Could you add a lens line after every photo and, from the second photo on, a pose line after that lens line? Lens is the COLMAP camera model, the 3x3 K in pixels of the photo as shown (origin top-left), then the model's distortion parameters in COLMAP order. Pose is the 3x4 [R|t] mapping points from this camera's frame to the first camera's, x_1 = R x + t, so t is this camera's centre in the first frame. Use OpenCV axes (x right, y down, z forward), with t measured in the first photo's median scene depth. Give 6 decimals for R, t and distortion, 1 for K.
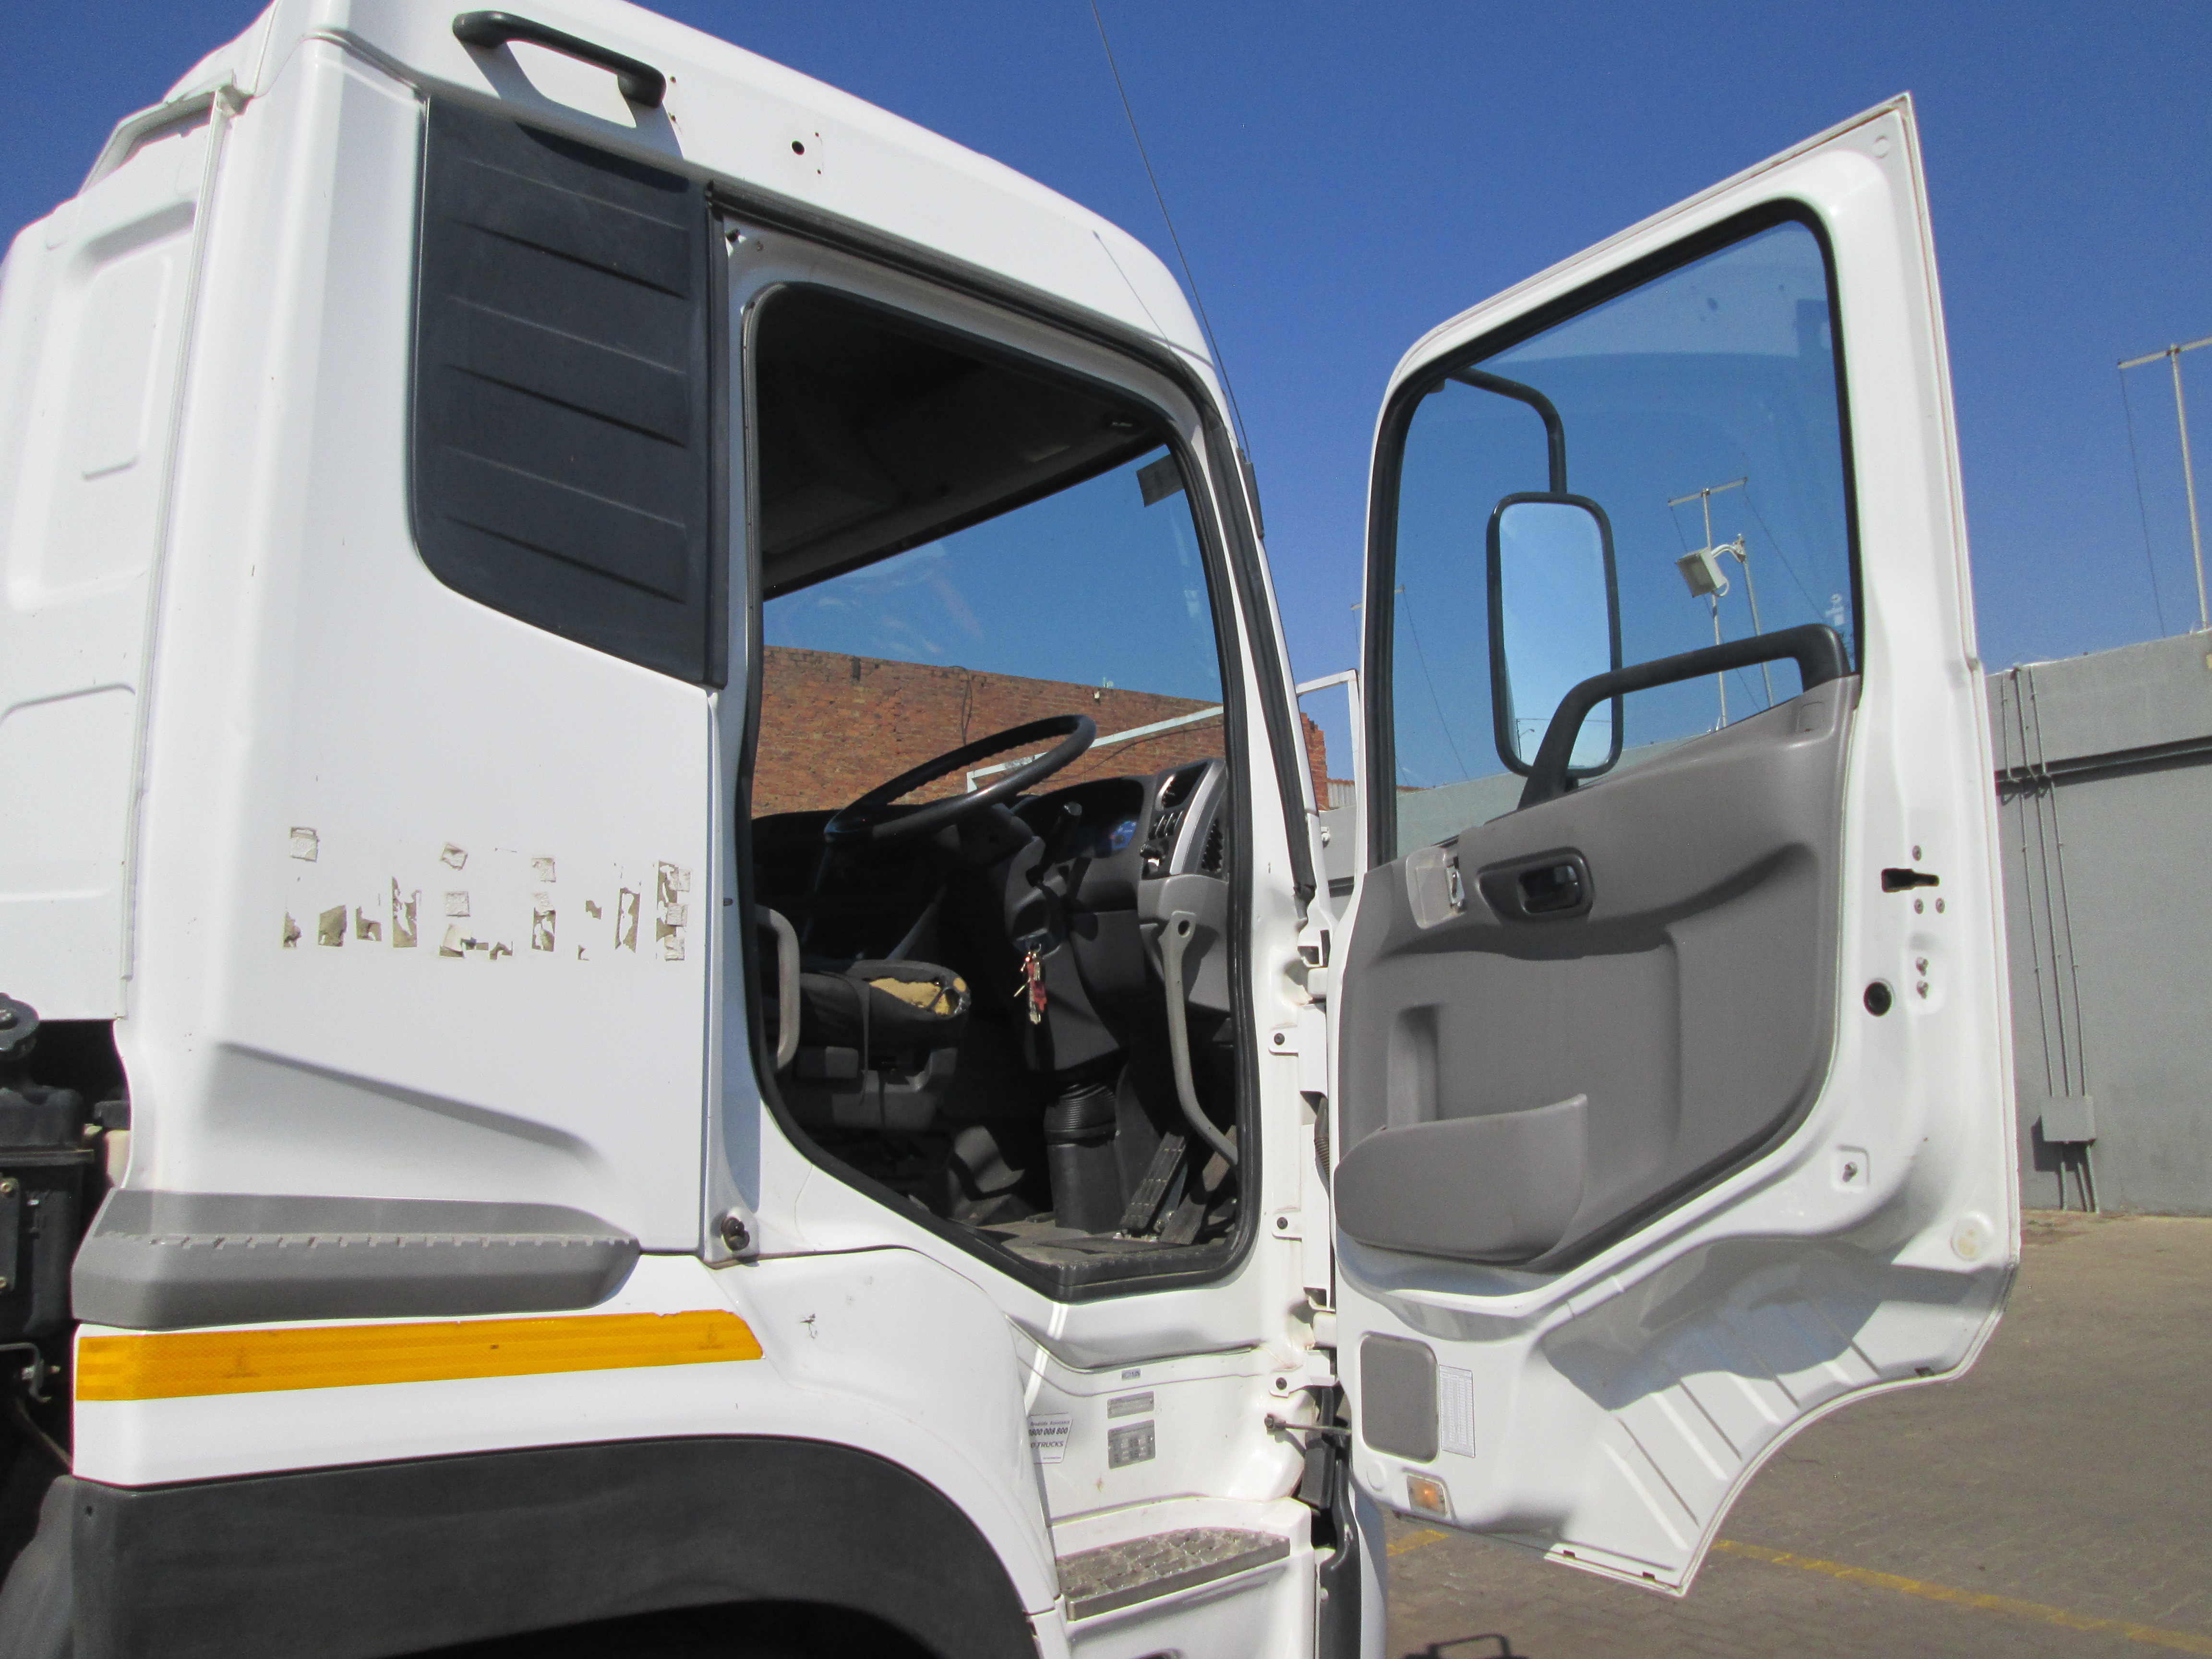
lens RADIAL K [[1812.7, 0, 1086.1], [0, 1812.7, 838.7], [0, 0, 1]] dist [-0.050809, 0.019167]
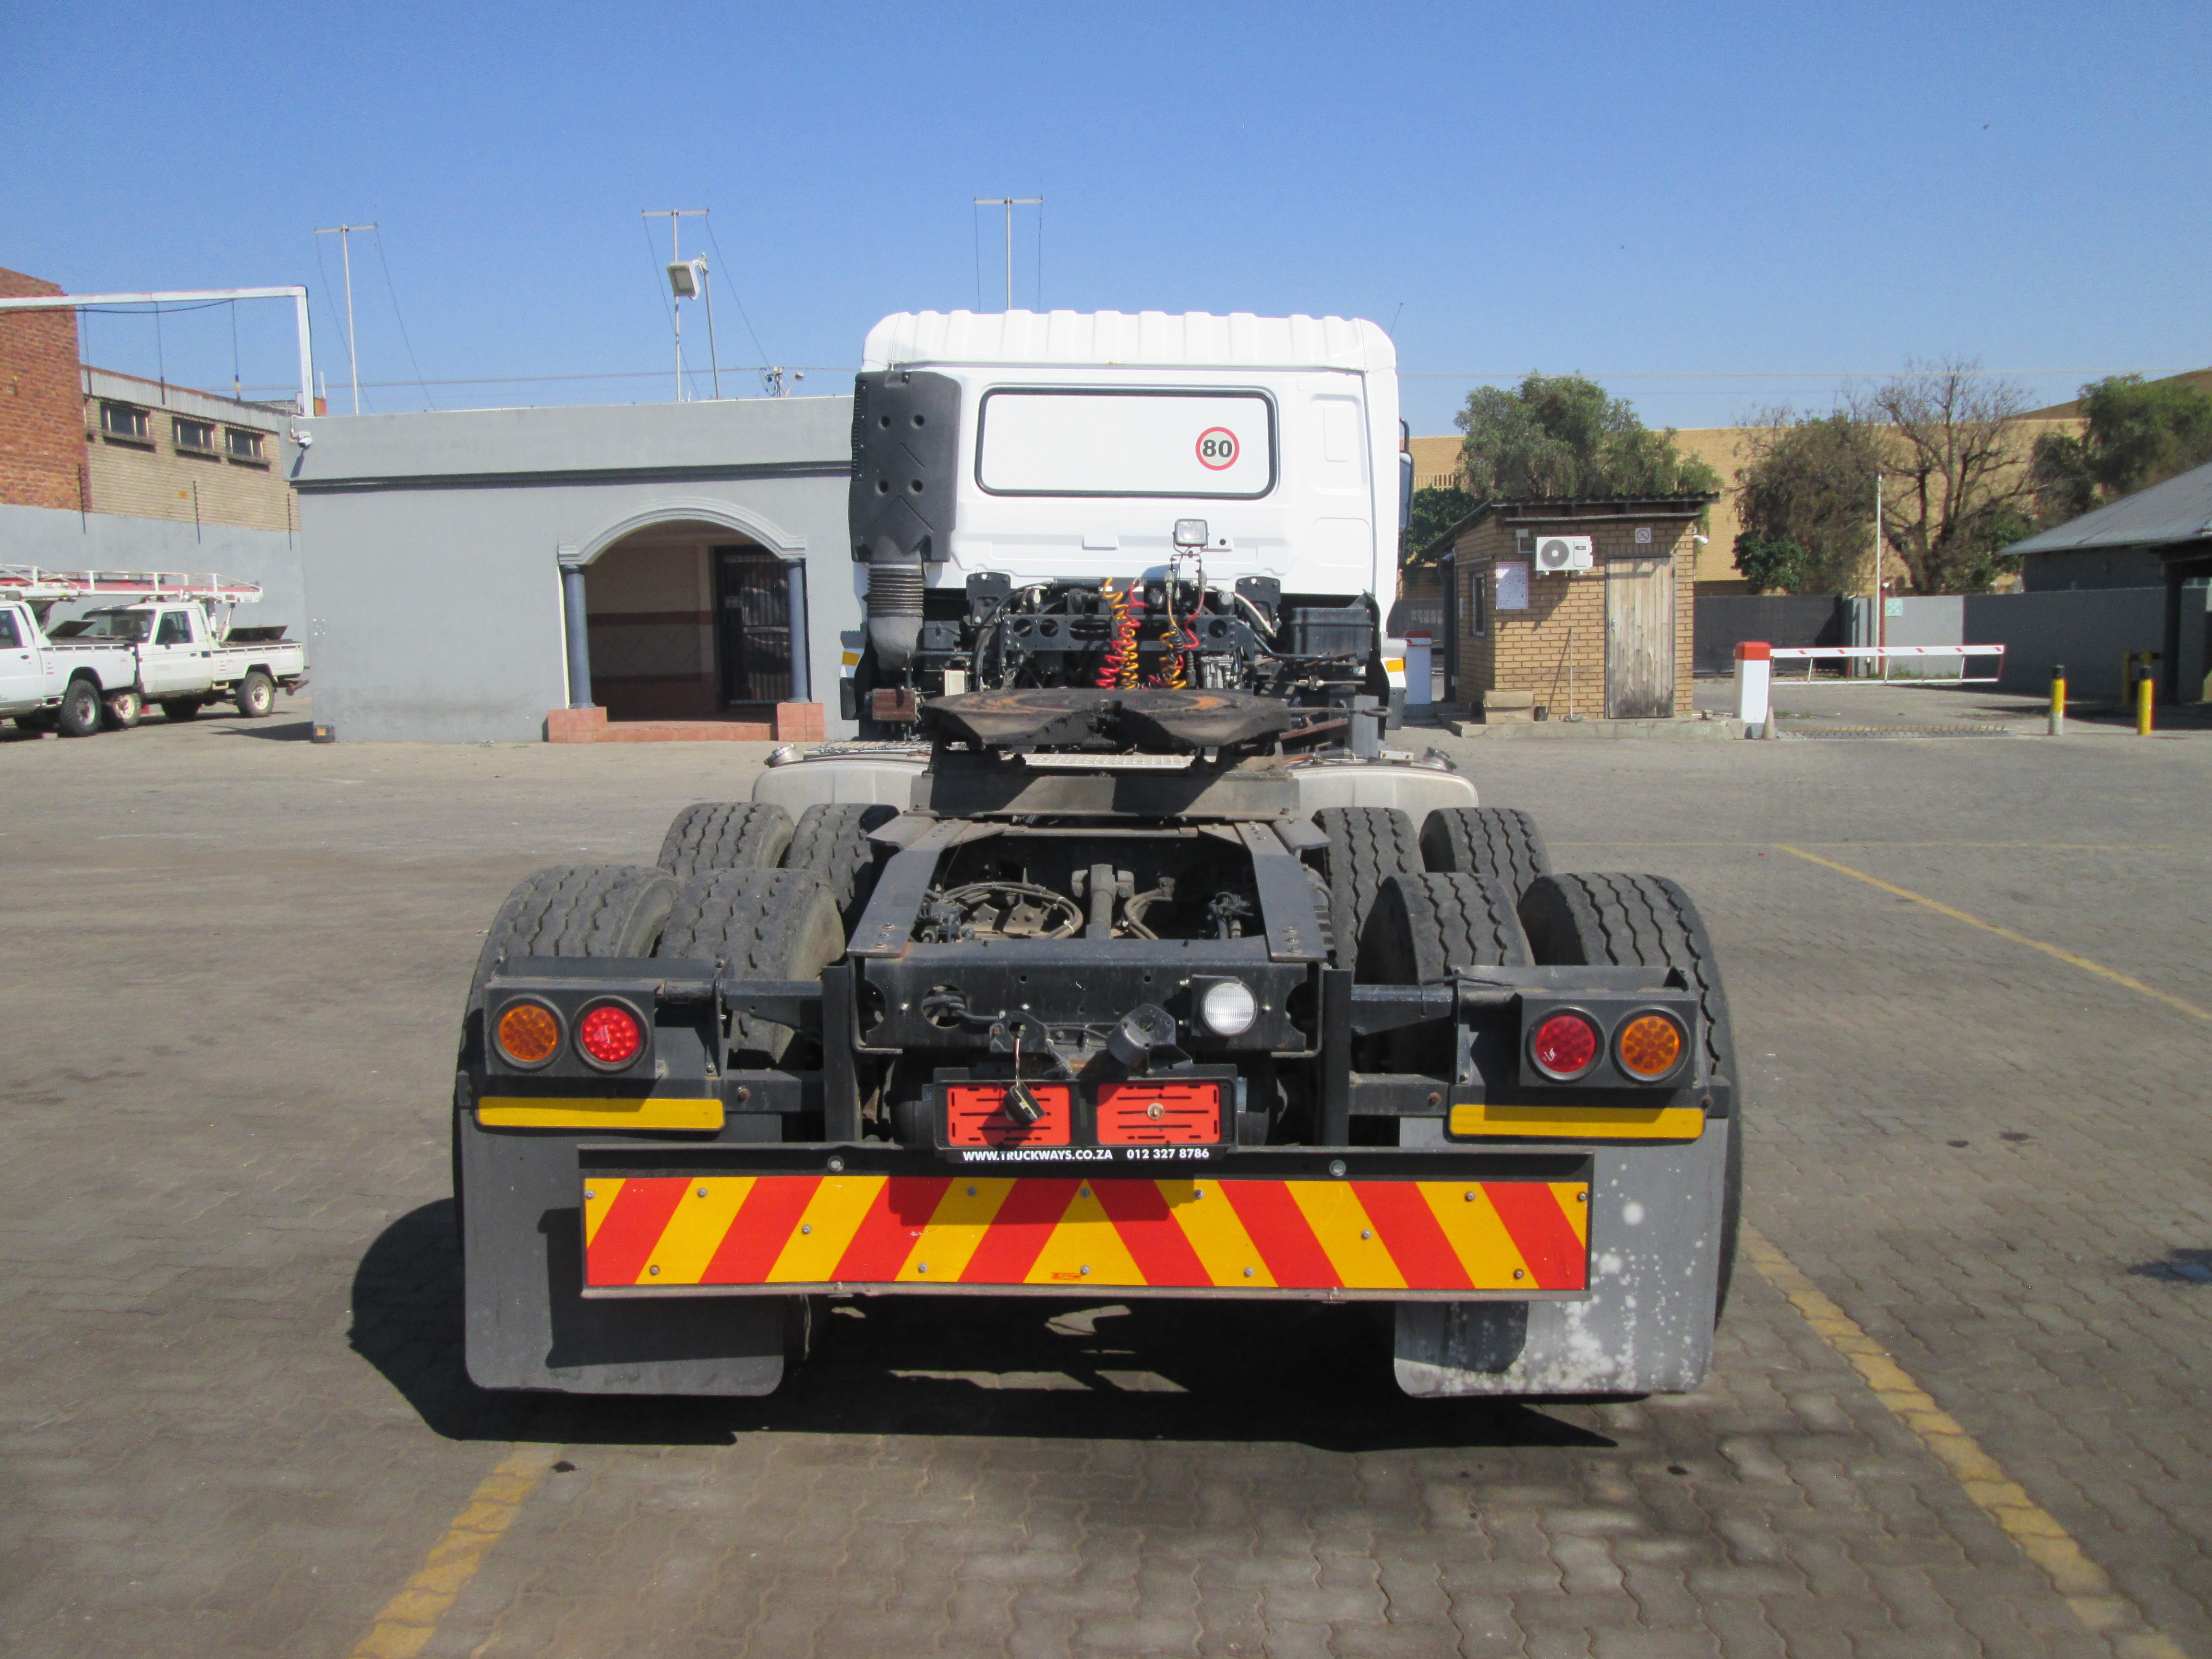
lens RADIAL K [[1812.7, 0, 1128.9], [0, 1812.7, 811.2], [0, 0, 1]] dist [-0.050809, 0.019167]
pose [[0.652435, -0.050193, 0.756181, -0.554061], [-0.103571, 0.982537, 0.154580, -0.000819], [-0.750734, -0.179172, 0.635843, -0.195485]]
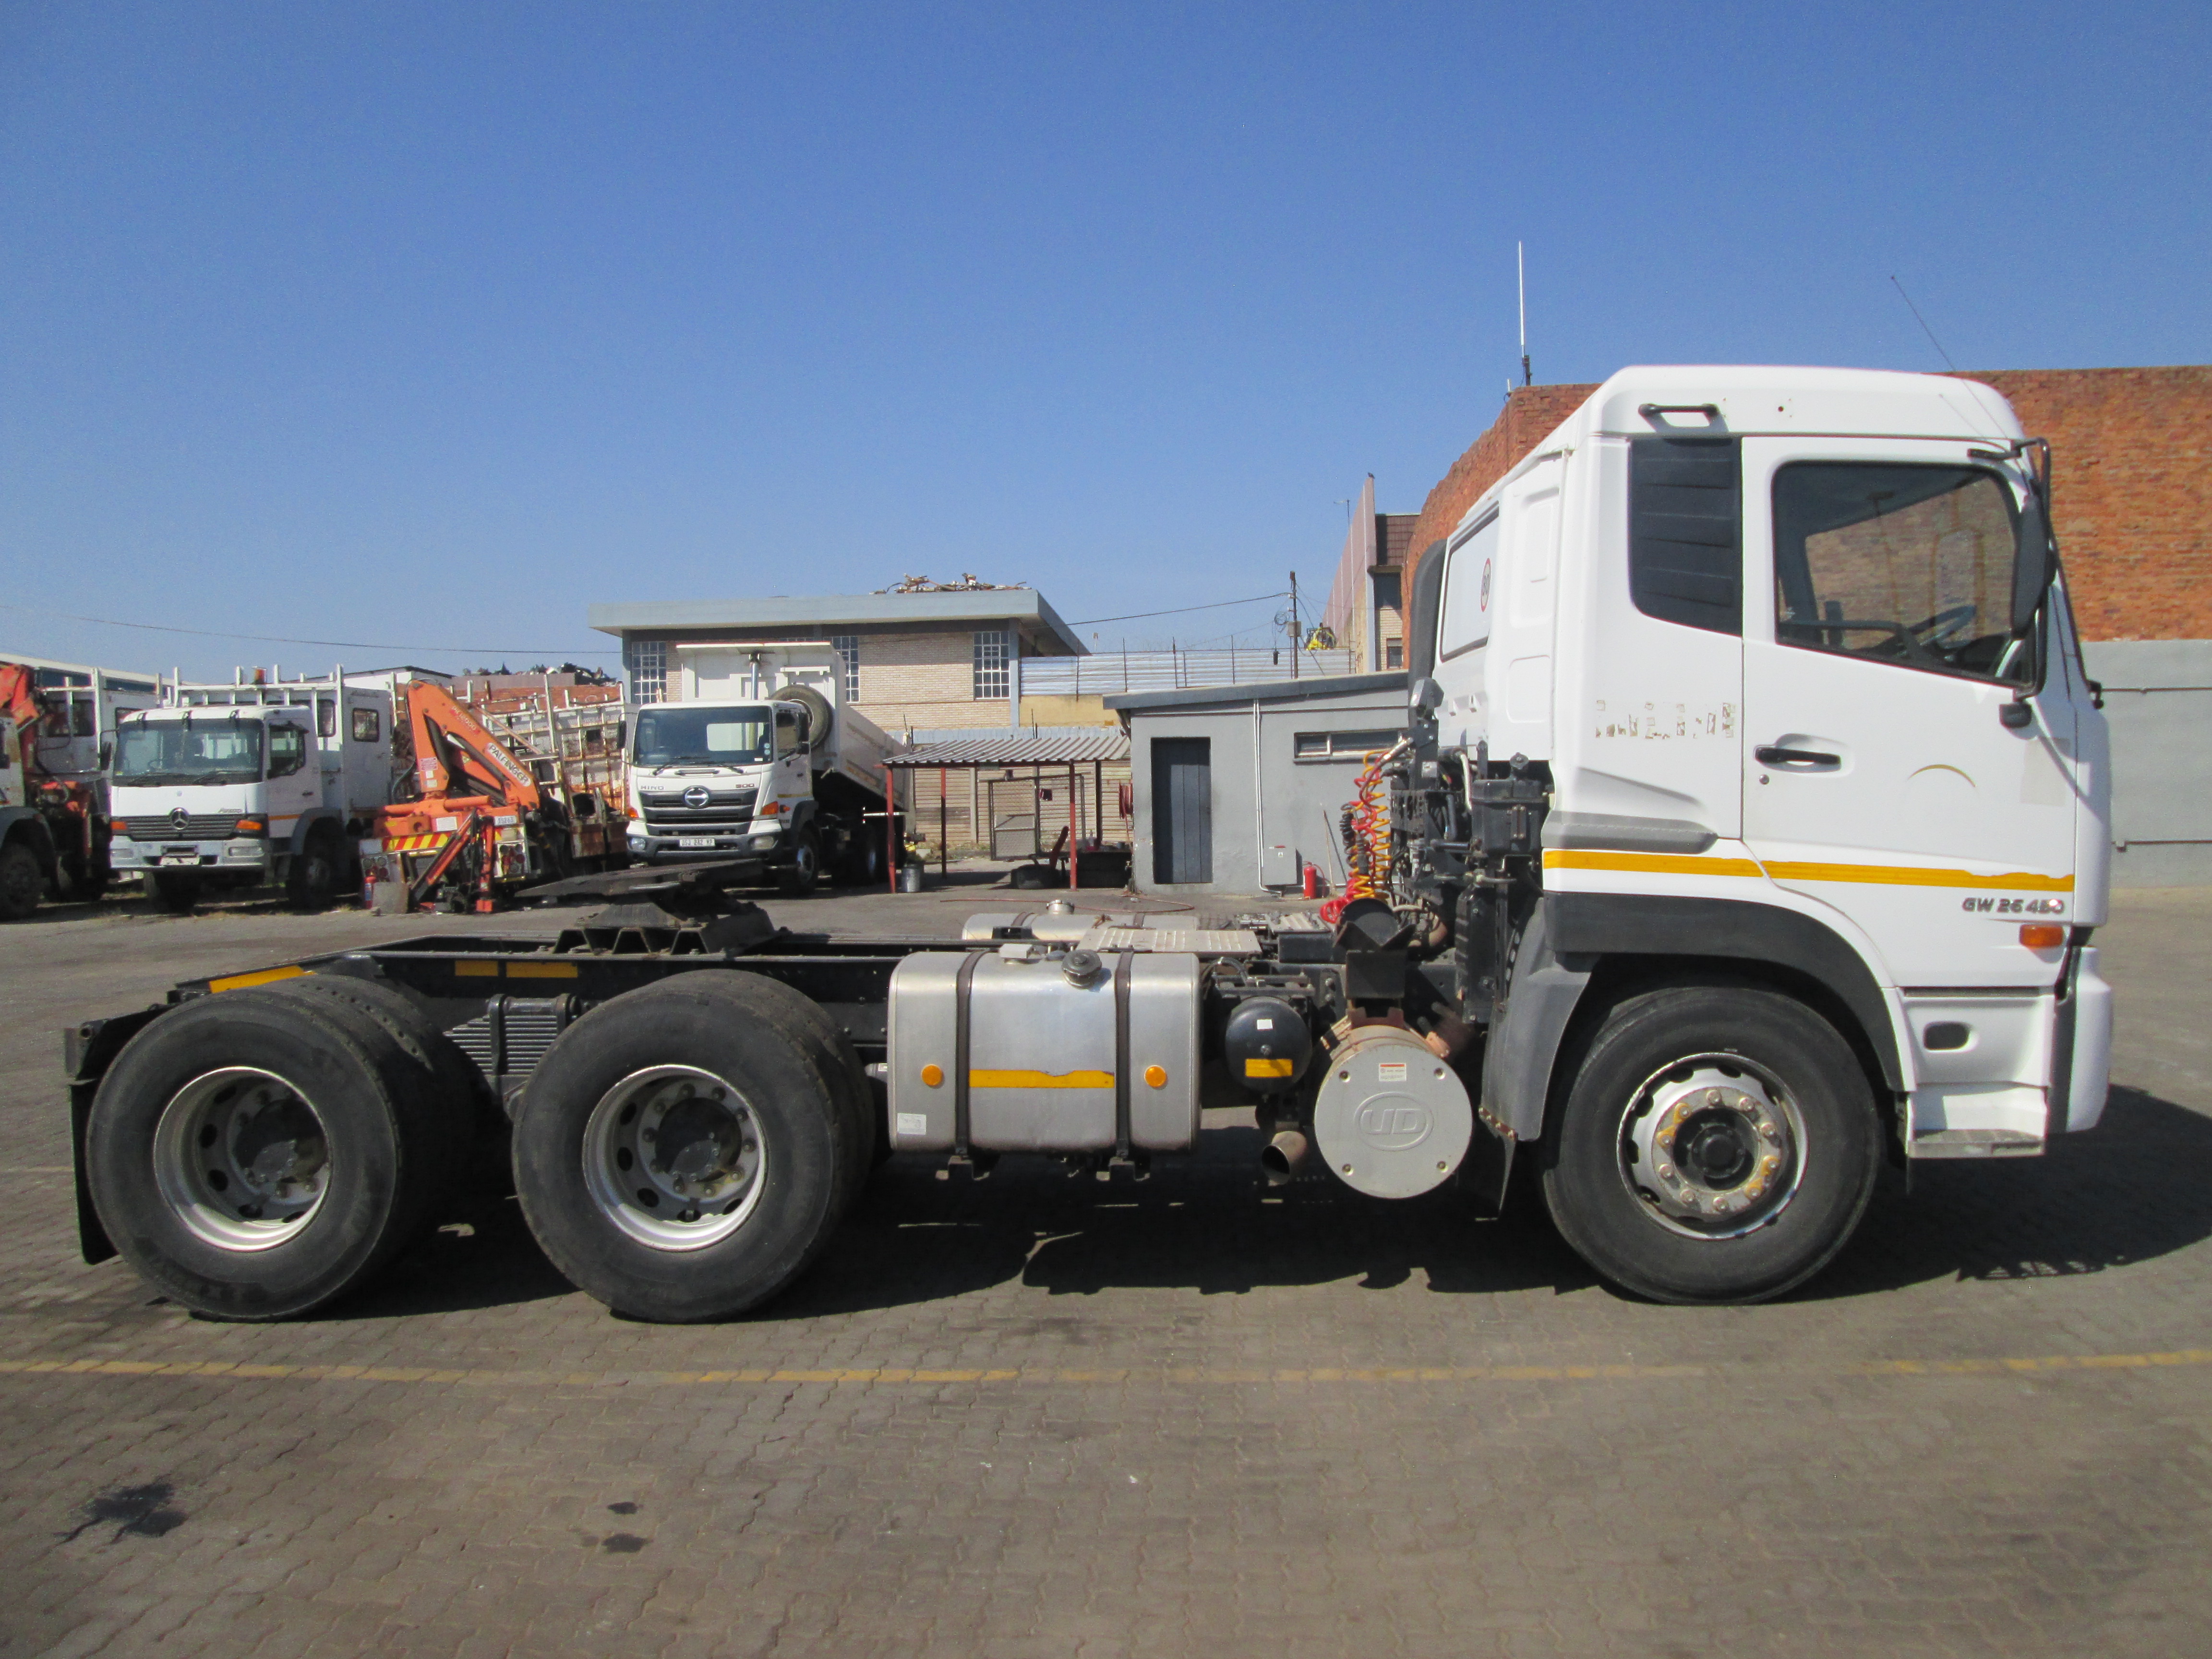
lens RADIAL K [[1812.7, 0, 1111.2], [0, 1812.7, 789.9], [0, 0, 1]] dist [-0.050809, 0.019167]
pose [[0.739142, 0.012688, -0.673430, 0.135983], [0.074242, 0.992196, 0.100180, -0.029223], [0.669445, -0.124044, 0.732431, -0.244788]]
